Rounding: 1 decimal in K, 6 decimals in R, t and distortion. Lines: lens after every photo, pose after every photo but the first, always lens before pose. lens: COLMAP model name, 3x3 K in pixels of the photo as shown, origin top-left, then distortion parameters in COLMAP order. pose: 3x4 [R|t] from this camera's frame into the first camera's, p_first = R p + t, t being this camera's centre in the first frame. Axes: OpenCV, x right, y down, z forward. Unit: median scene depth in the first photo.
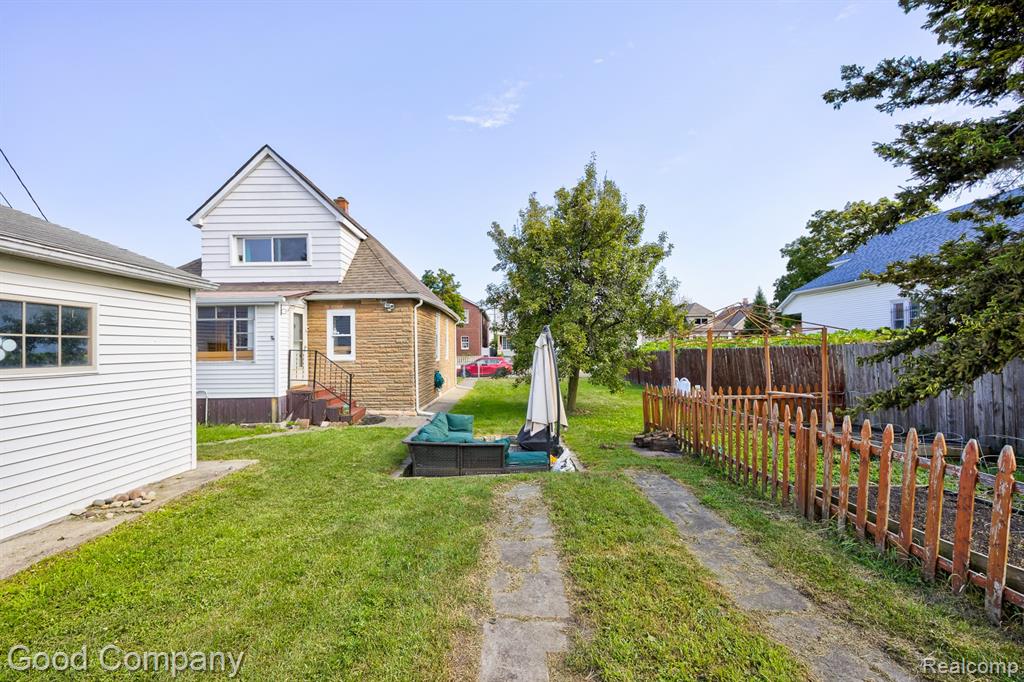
lens RADIAL K [[438.8, 0, 509.7], [0, 438.8, 345.4], [0, 0, 1]] dist [0.002441, 0.000129]
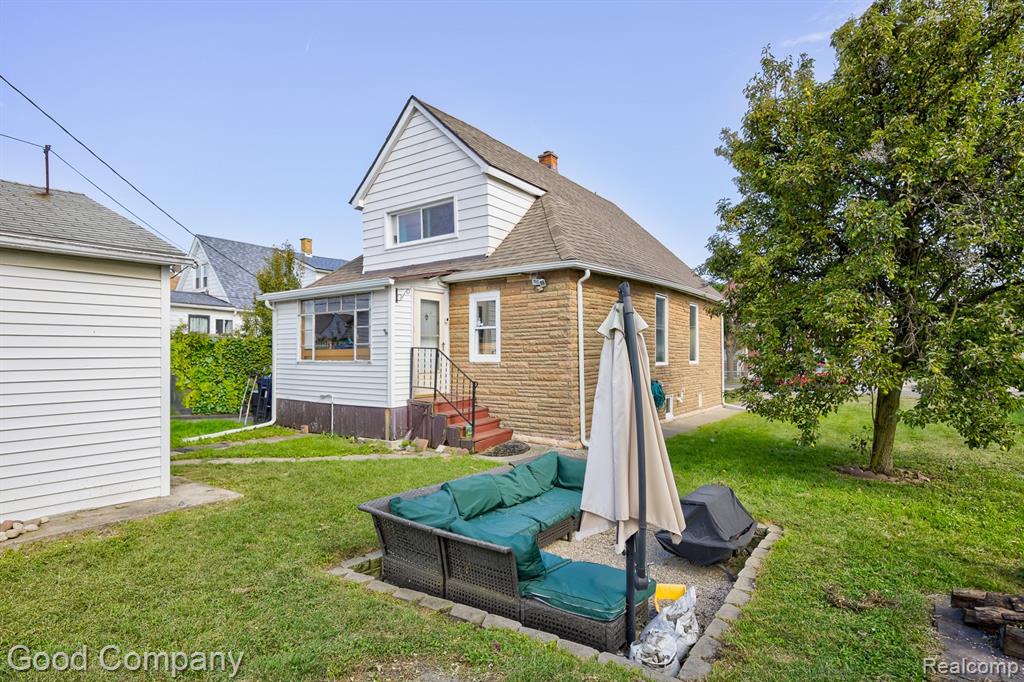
lens RADIAL K [[530.2, 0, 512.6], [0, 530.2, 345.7], [0, 0, 1]] dist [-0.017643, -0.000057]
pose [[0.806708, -0.002534, -0.590945, 0.173257], [0.001817, 0.999997, -0.001807, 0.008529], [0.590947, 0.000384, 0.806710, 0.320046]]
